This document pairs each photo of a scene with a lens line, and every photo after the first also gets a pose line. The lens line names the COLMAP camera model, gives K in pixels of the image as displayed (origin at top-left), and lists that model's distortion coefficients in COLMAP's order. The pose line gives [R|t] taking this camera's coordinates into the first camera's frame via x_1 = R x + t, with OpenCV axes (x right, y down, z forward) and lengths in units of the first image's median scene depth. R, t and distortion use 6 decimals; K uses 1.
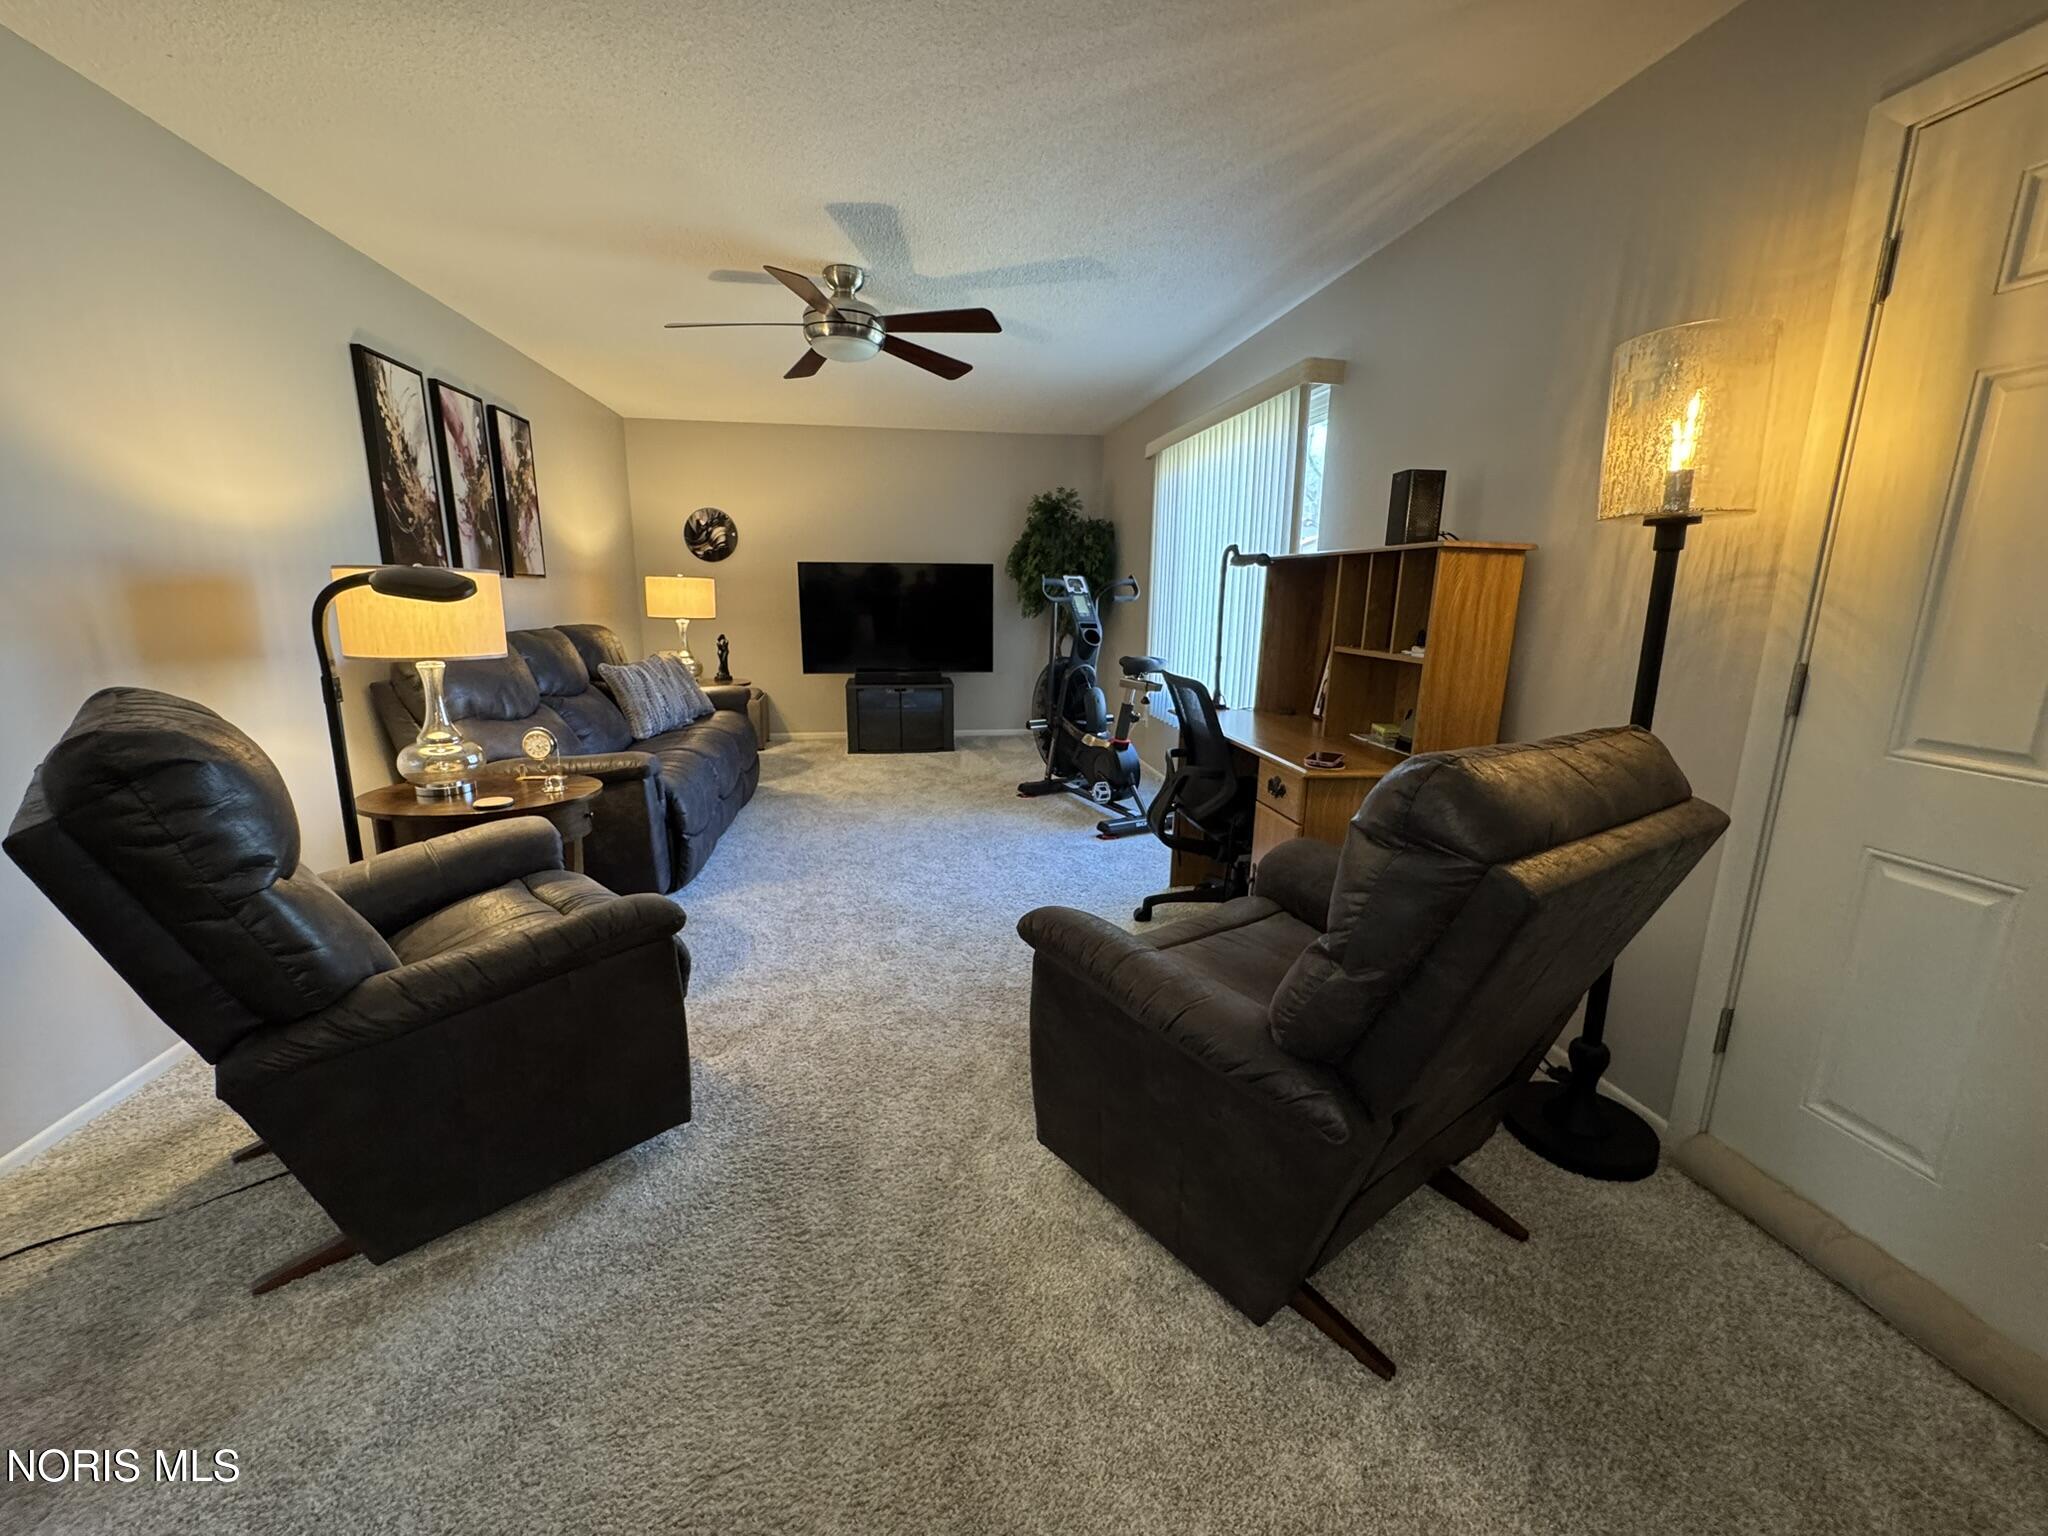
lens RADIAL K [[823.1, 0, 1027.2], [0, 823.1, 753.6], [0, 0, 1]] dist [0.002323, 0.000032]
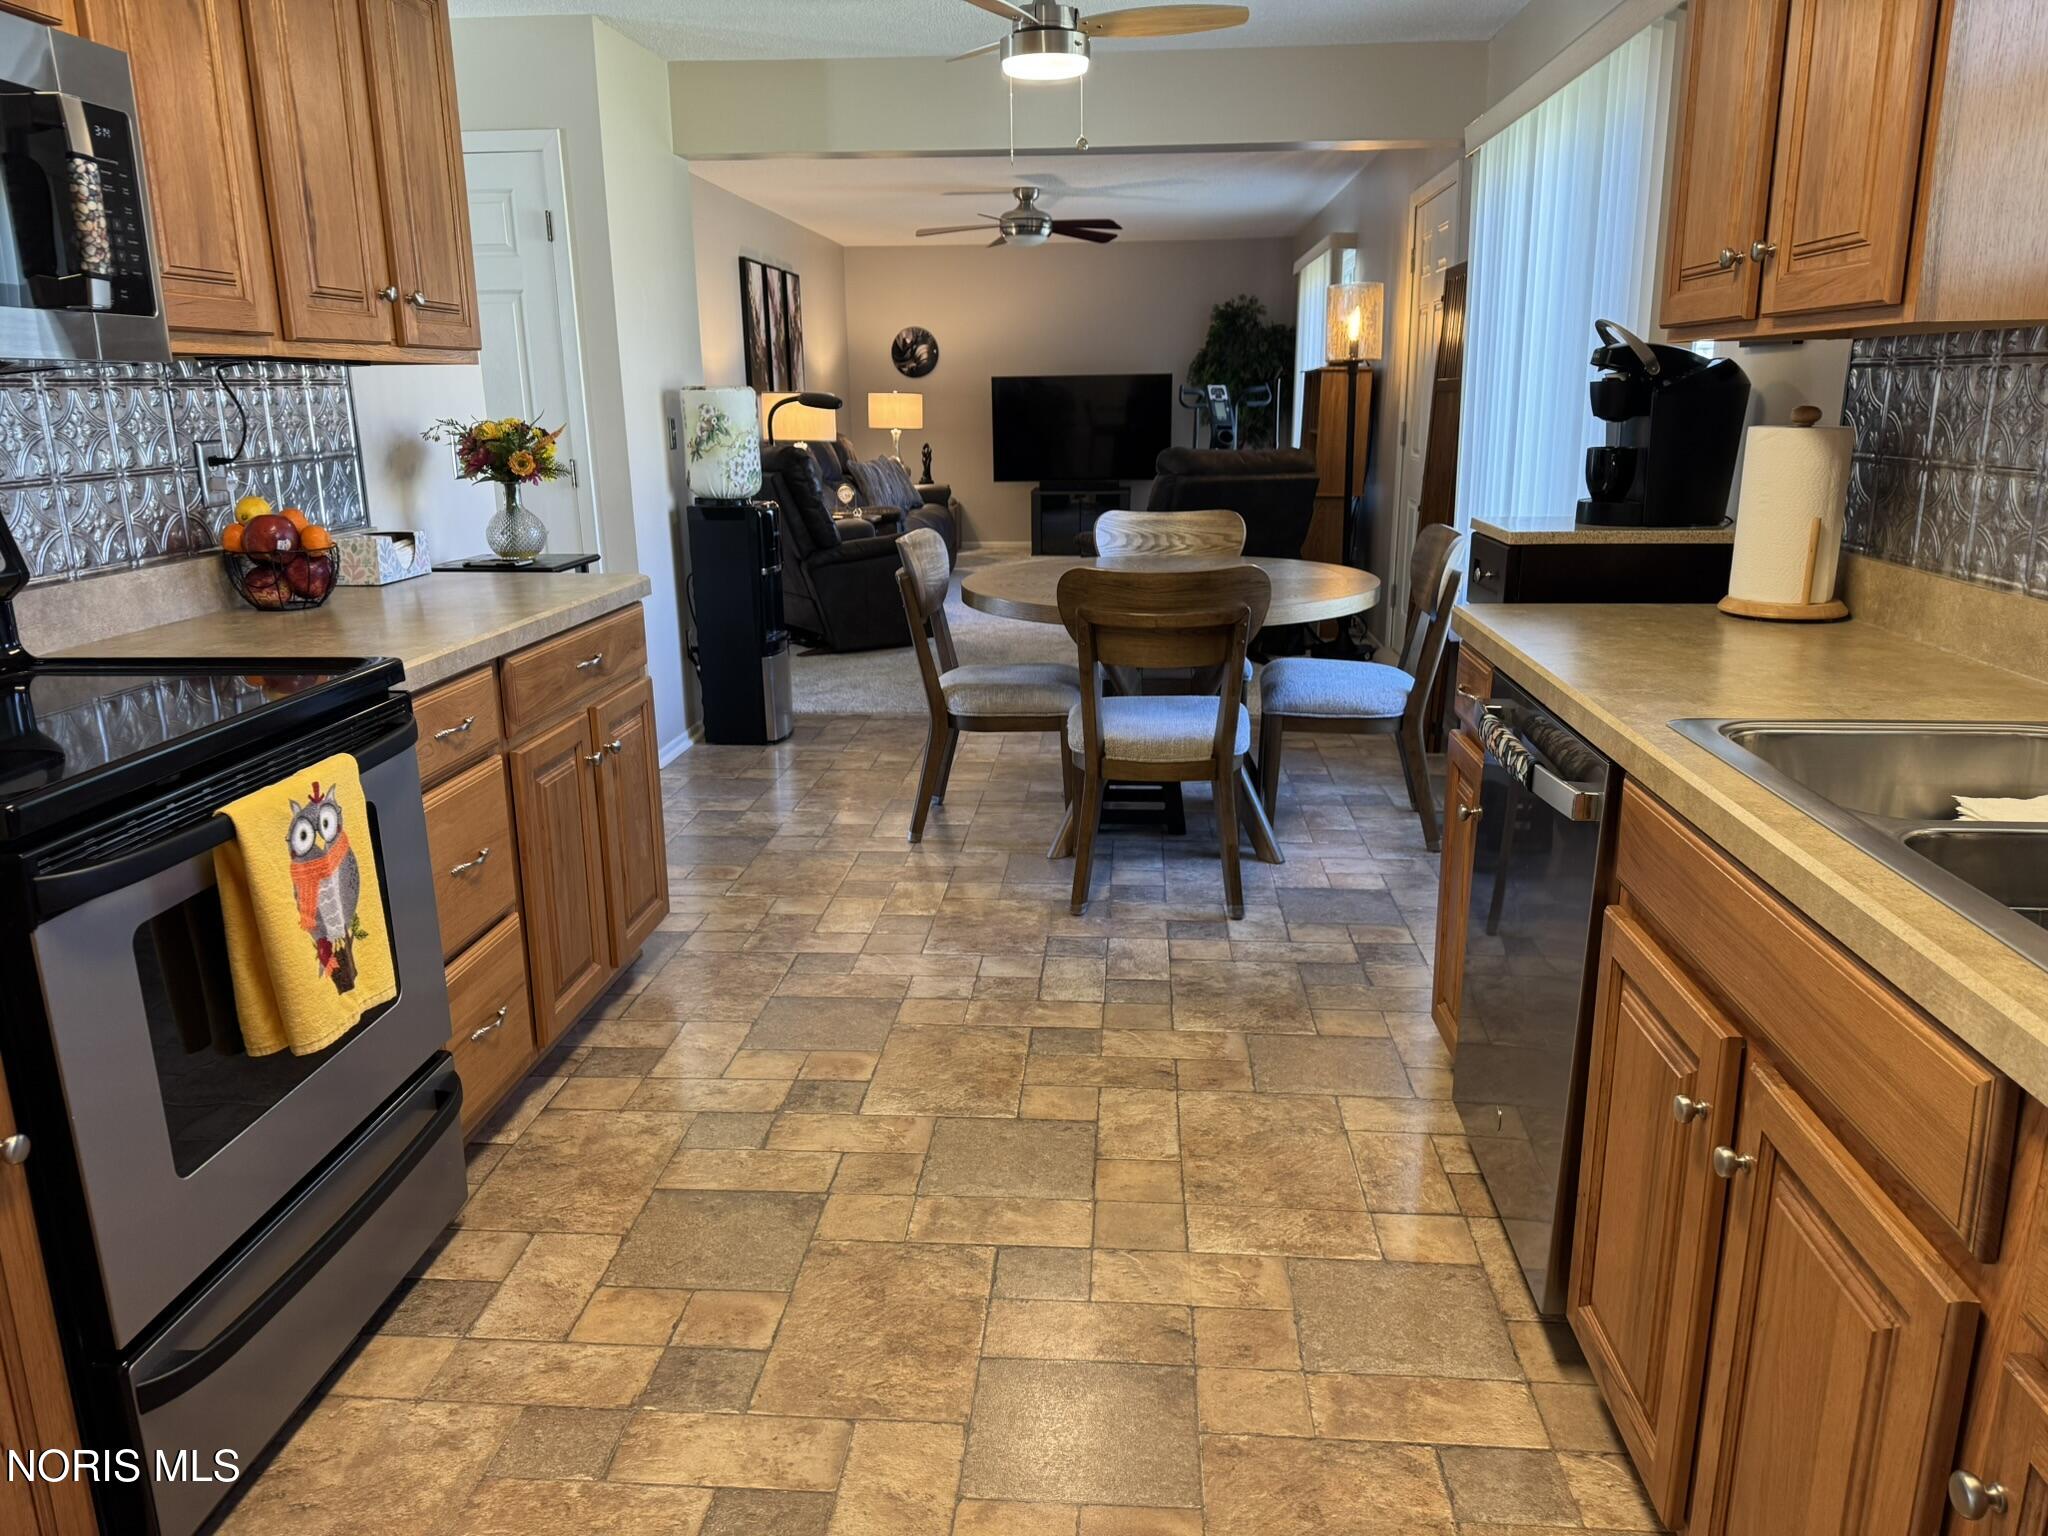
lens RADIAL K [[1443.6, 0, 1029.1], [0, 1443.6, 772.2], [0, 0, 1]] dist [0.068021, 0.000758]
pose [[0.971392, 0.041927, -0.233751, 0.272371], [-0.029243, 0.997919, 0.057467, 0.201567], [0.235674, -0.048987, 0.970597, -0.993509]]
